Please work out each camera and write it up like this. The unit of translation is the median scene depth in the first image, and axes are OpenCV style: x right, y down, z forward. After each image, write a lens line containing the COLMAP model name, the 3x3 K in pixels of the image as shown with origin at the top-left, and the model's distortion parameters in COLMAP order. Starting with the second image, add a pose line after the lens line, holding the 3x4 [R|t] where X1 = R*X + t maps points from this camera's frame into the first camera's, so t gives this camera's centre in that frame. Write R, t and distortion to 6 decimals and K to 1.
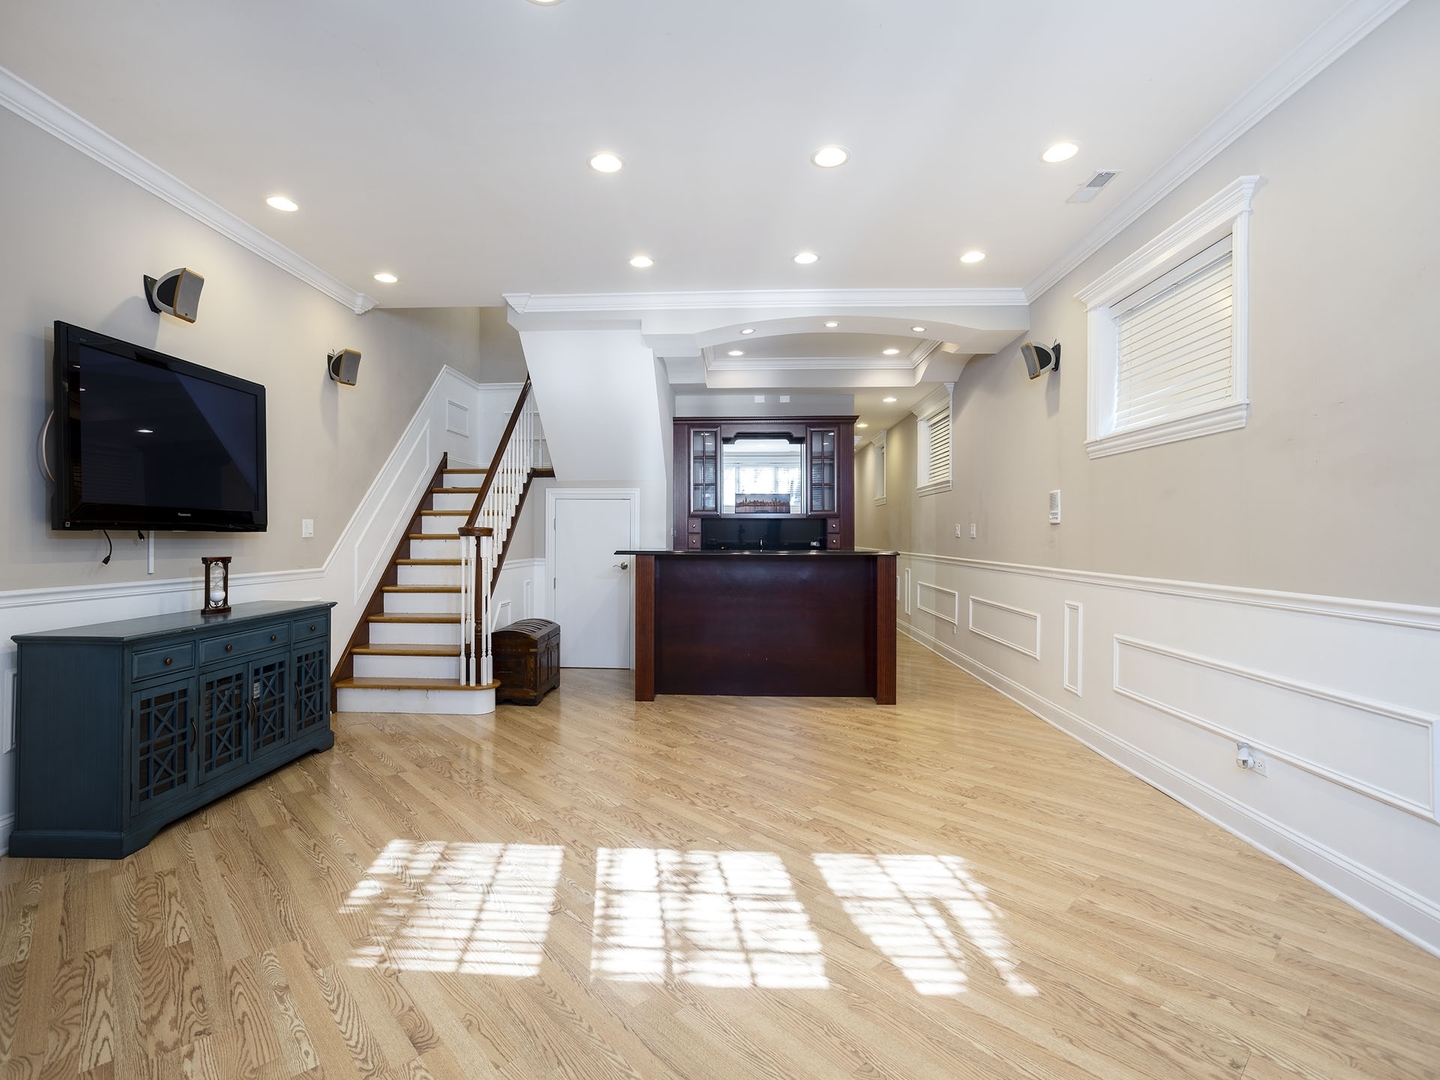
lens RADIAL K [[692.8, 0, 706.1], [0, 692.8, 533.6], [0, 0, 1]] dist [-0.029719, 0.008018]
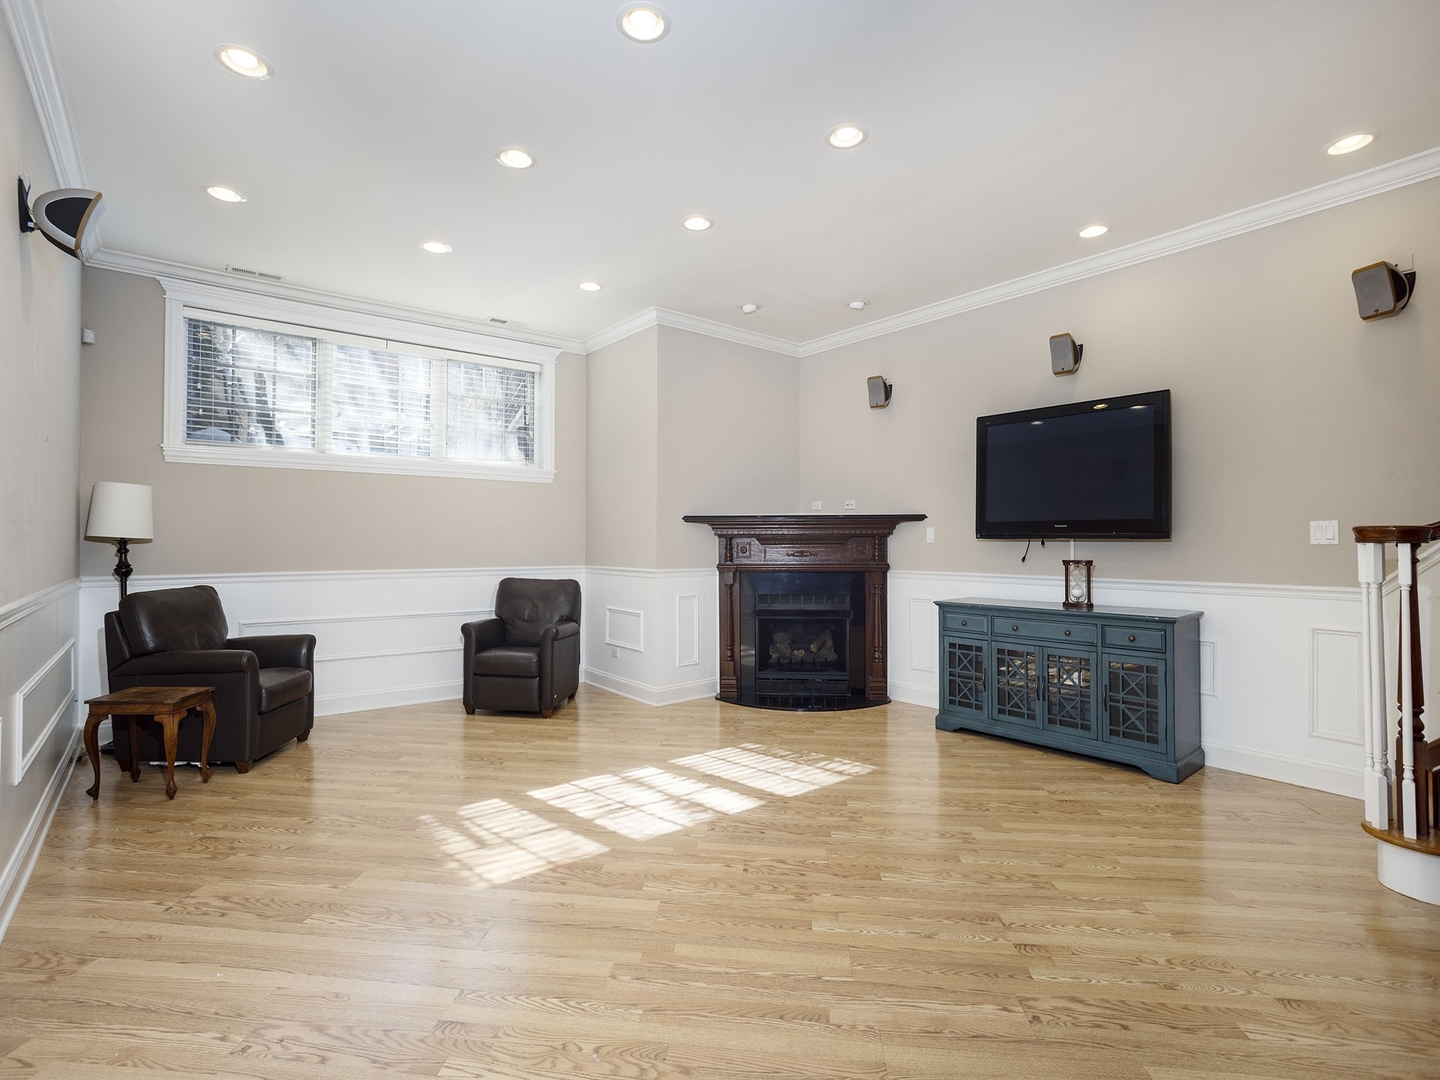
lens RADIAL K [[692.8, 0, 707.1], [0, 692.8, 542.8], [0, 0, 1]] dist [-0.029719, 0.008018]
pose [[-0.755105, -0.002067, -0.655600, 0.569844], [0.001225, 0.999989, -0.004564, 0.008580], [0.655602, -0.004250, -0.755094, 1.505699]]
